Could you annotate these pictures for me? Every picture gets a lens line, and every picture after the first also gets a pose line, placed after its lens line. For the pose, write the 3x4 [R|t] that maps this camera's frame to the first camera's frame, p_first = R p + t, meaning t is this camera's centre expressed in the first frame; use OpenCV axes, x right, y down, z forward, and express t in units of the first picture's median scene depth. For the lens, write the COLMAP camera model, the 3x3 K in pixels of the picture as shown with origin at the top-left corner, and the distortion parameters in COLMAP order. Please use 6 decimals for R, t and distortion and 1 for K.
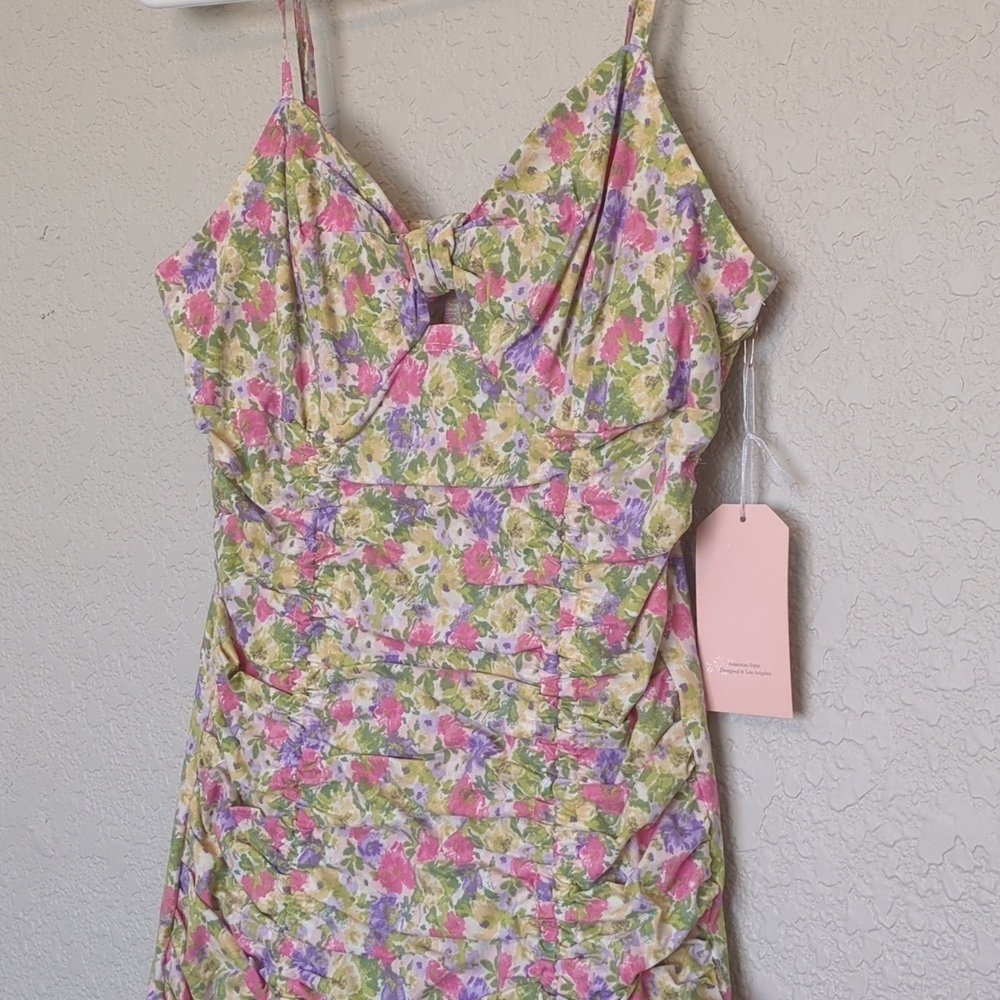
lens RADIAL K [[1790.4, 0, 500.0], [0, 1790.4, 500.0], [0, 0, 1]] dist [0.136462, -0.294853]
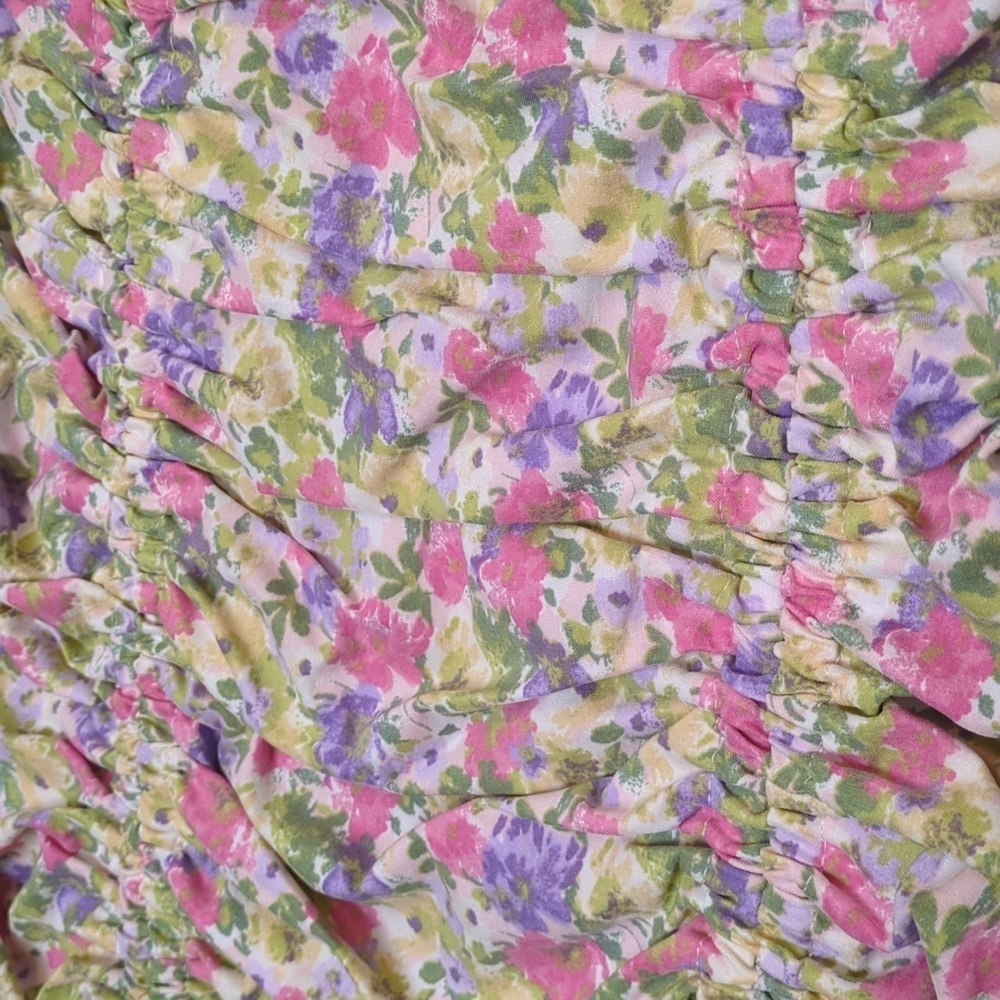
lens RADIAL K [[1790.4, 0, 500.0], [0, 1790.4, 500.0], [0, 0, 1]] dist [0.136462, -0.294853]
pose [[0.996938, 0.017929, -0.076110, 0.001228], [0.005325, 0.955533, 0.294838, 0.173840], [0.078012, -0.294340, 0.952511, 0.612869]]
